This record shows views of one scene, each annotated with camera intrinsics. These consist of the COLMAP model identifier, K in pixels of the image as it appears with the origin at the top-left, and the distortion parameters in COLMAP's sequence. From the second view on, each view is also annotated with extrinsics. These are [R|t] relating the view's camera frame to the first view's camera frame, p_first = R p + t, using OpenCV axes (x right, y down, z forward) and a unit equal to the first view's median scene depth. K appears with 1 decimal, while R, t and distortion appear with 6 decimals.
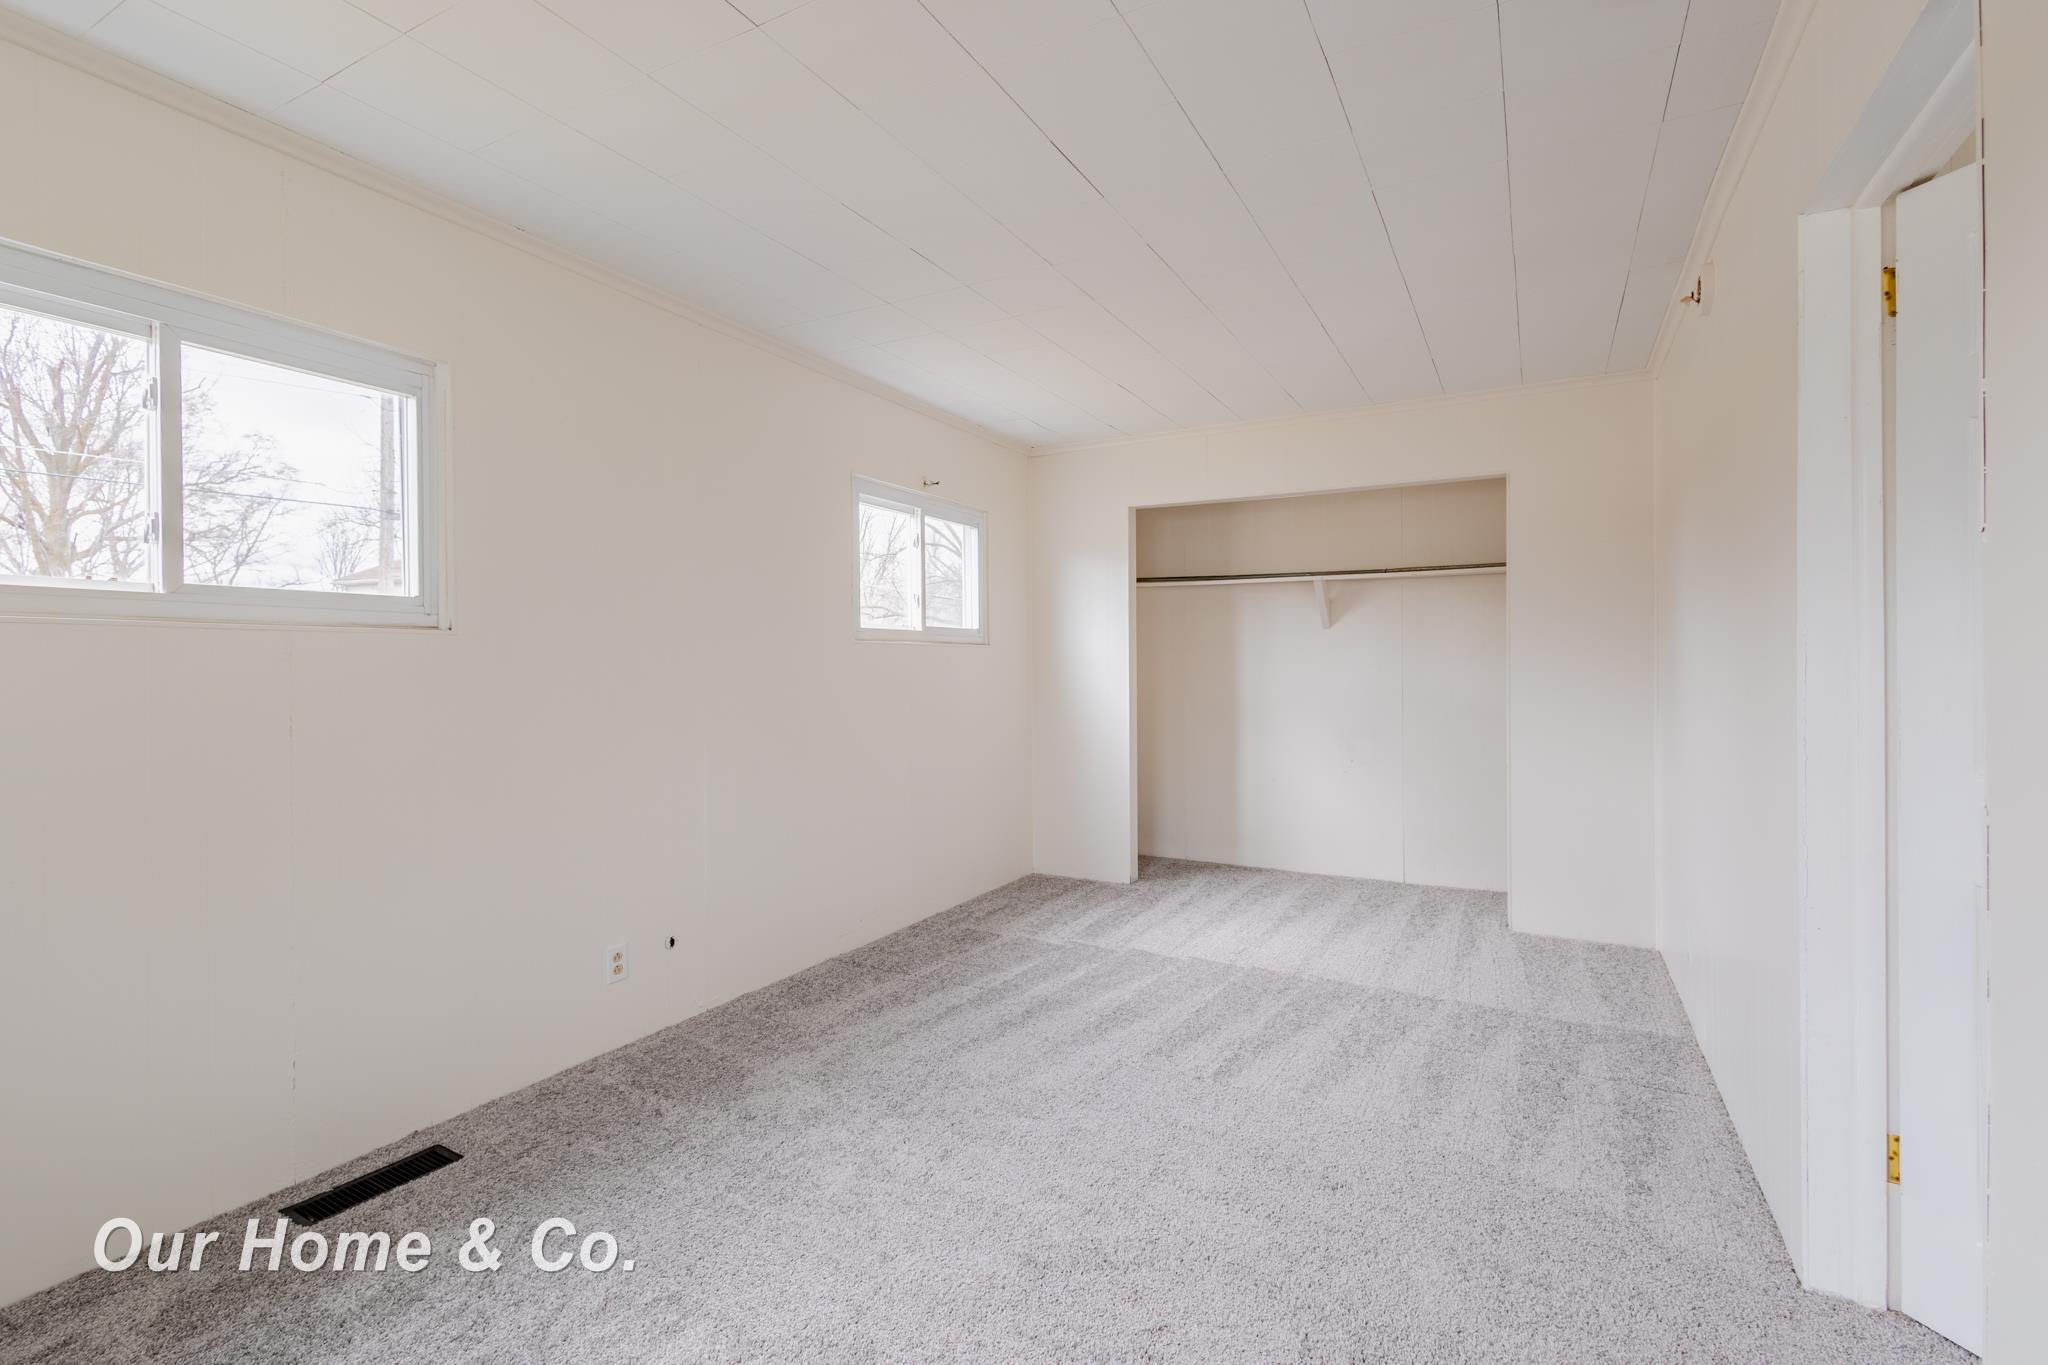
lens RADIAL K [[944.1, 0, 1012.4], [0, 944.1, 674.5], [0, 0, 1]] dist [0.000810, -0.000754]
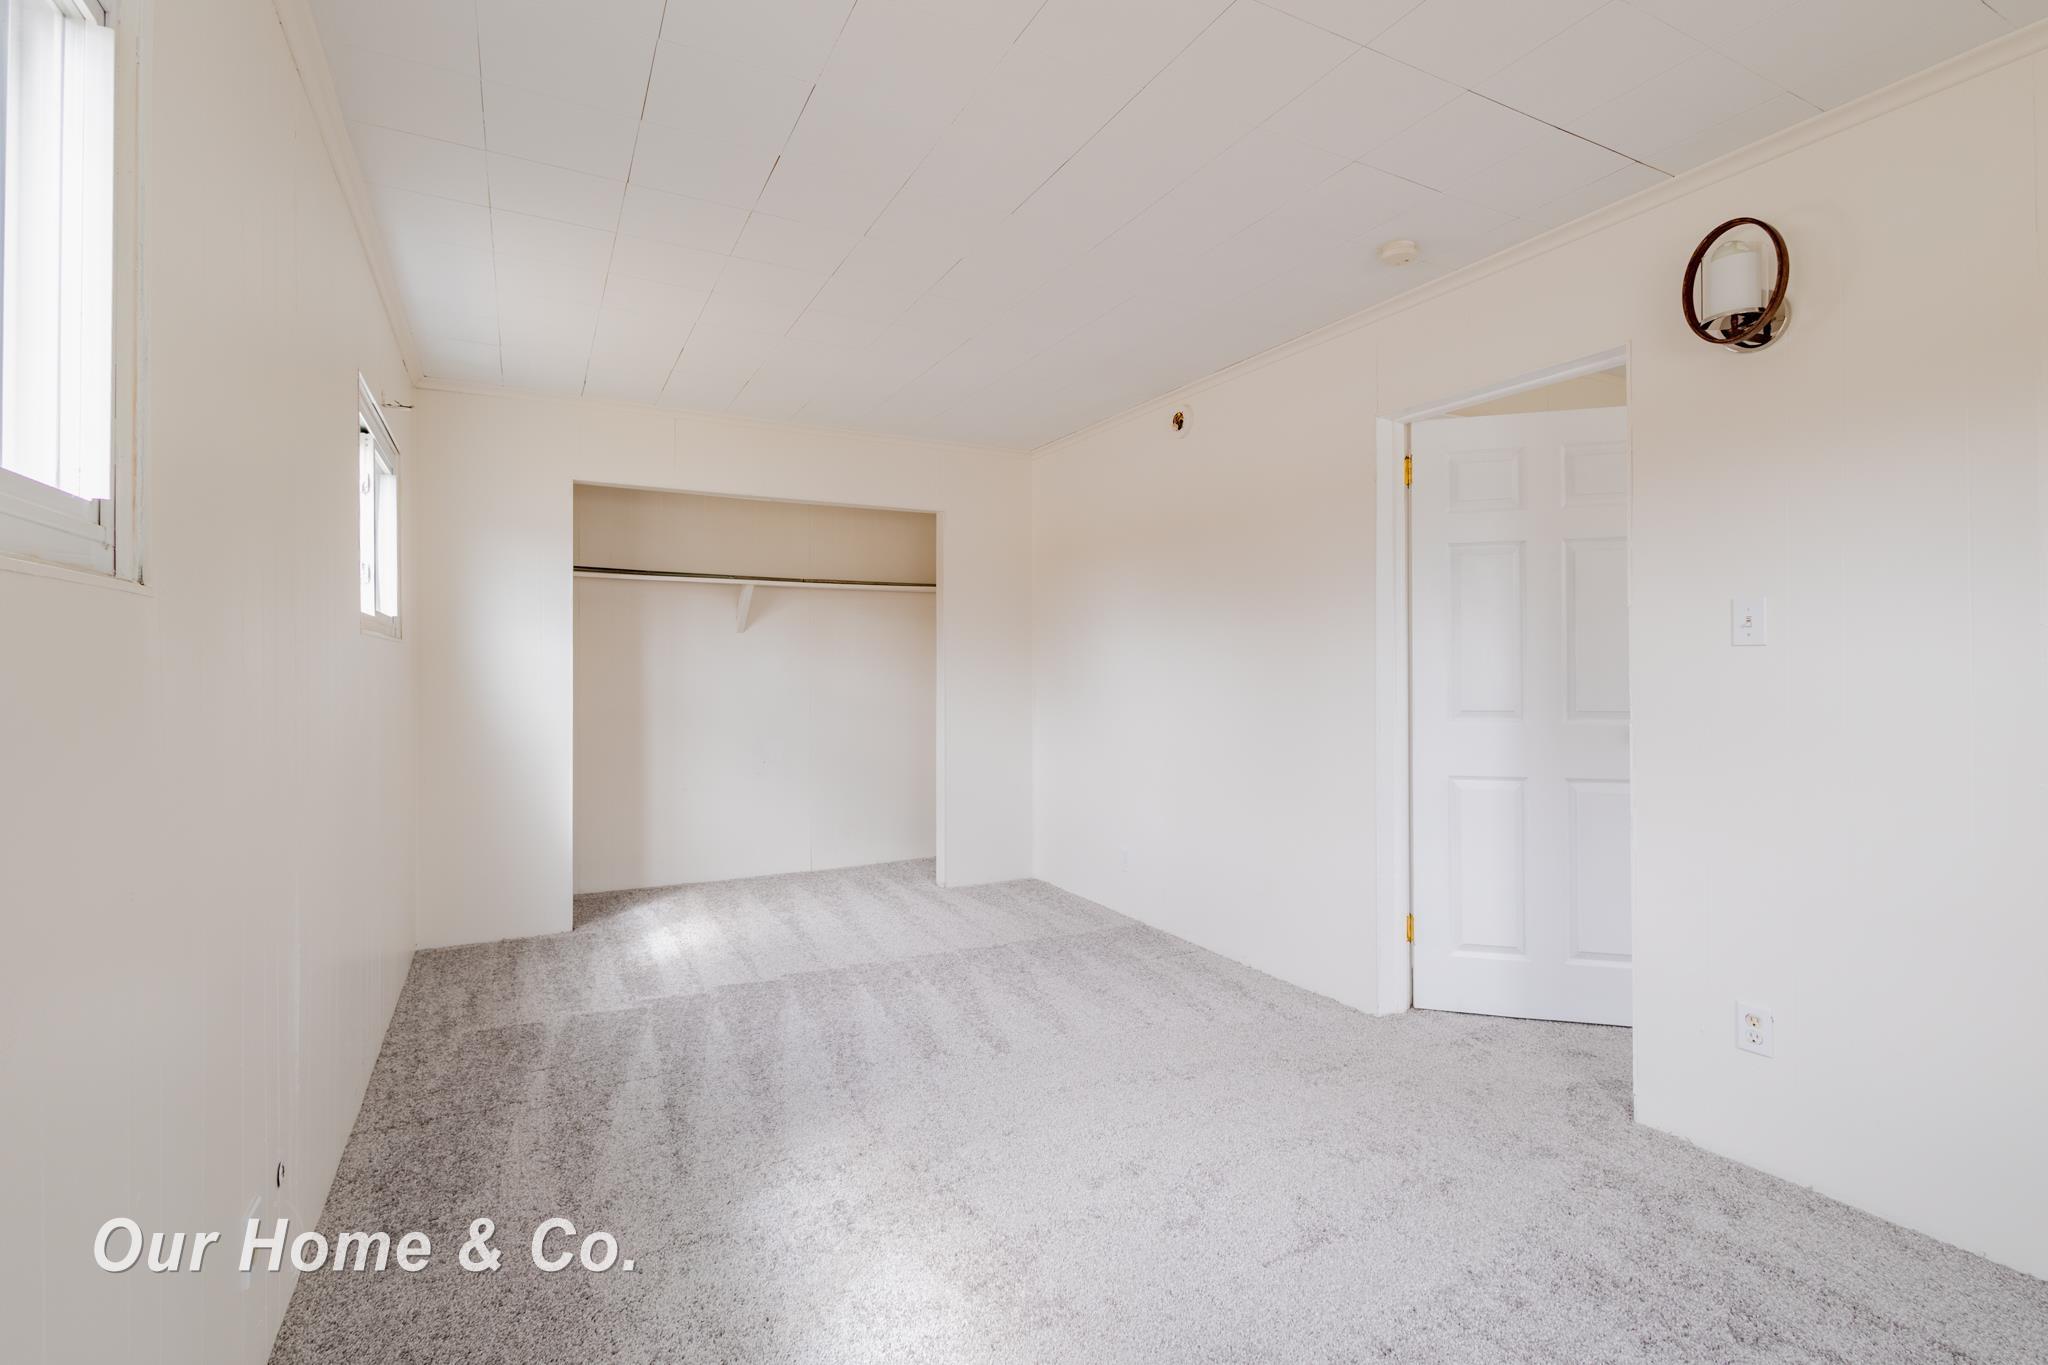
lens RADIAL K [[944.7, 0, 1022.3], [0, 944.7, 662.9], [0, 0, 1]] dist [0.005774, 0.000301]
pose [[0.542296, 0.006095, 0.840166, -0.474431], [0.009435, 0.999866, -0.013344, -0.000079], [-0.840135, 0.015164, 0.542166, 0.272253]]
